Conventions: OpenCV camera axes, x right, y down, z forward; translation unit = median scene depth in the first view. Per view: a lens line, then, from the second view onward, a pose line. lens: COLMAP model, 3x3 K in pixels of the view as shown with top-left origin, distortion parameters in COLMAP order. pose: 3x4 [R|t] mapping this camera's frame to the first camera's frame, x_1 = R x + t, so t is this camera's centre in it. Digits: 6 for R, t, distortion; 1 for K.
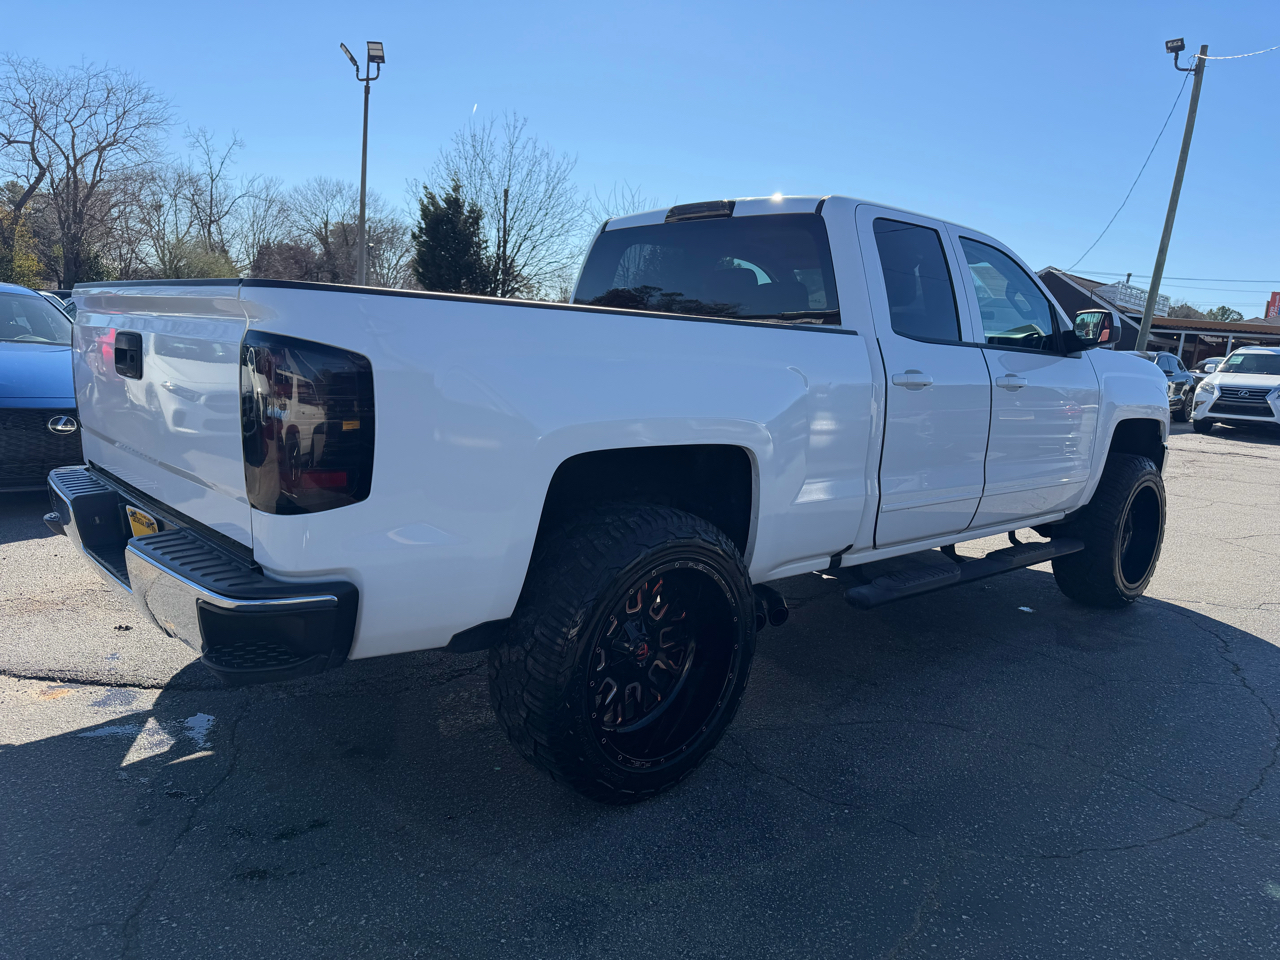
lens RADIAL K [[894.4, 0, 636.4], [0, 894.4, 477.7], [0, 0, 1]] dist [0.047633, -0.058479]
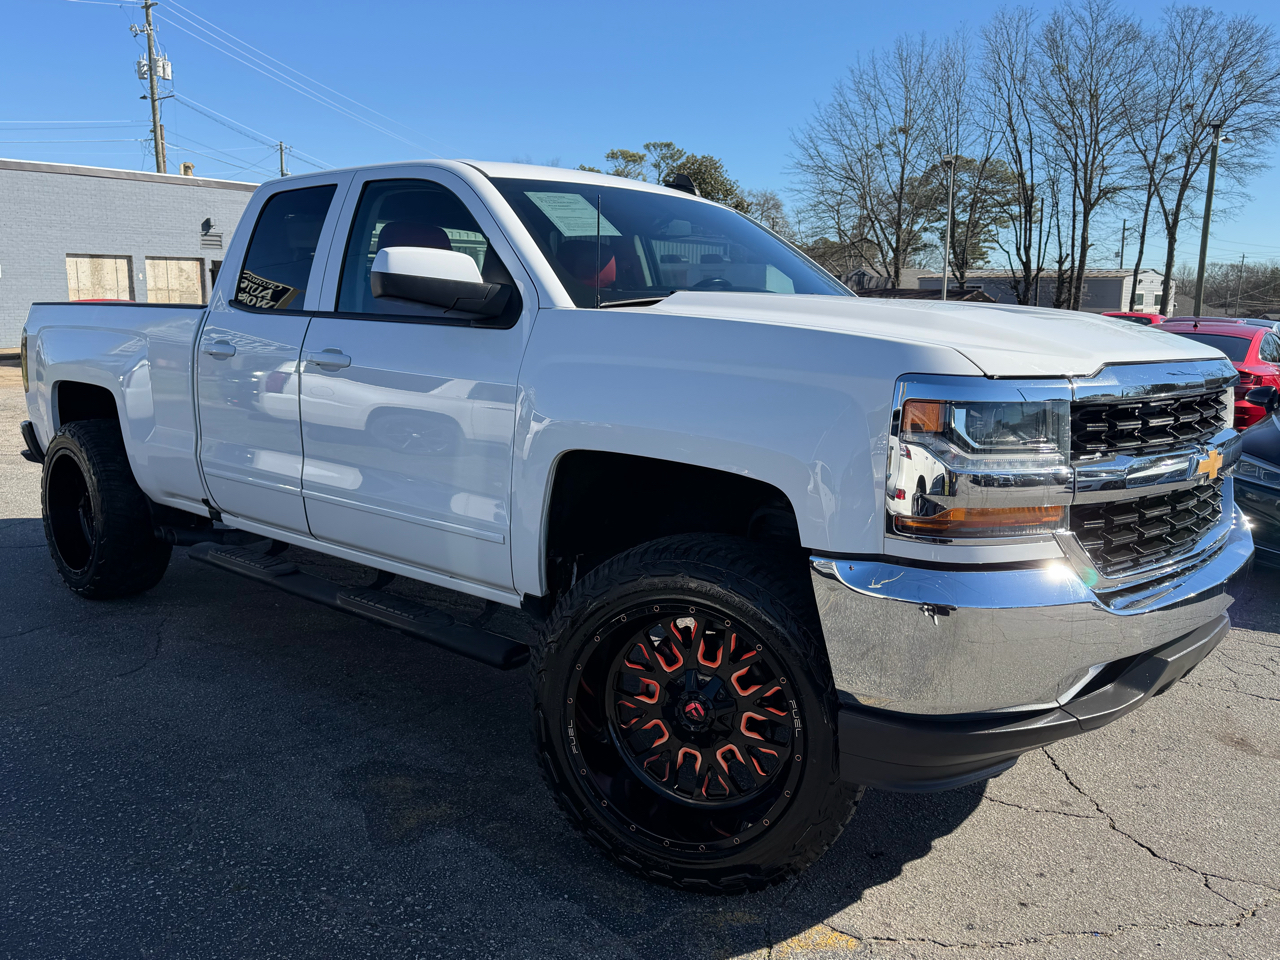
lens RADIAL K [[1035.3, 0, 640.0], [0, 1035.3, 480.0], [0, 0, 1]] dist [0.084306, -0.124846]
pose [[0.097113, 0.090923, -0.991112, 0.245155], [-0.164940, 0.983519, 0.074065, -0.020731], [0.981511, 0.156281, 0.110510, 0.216351]]
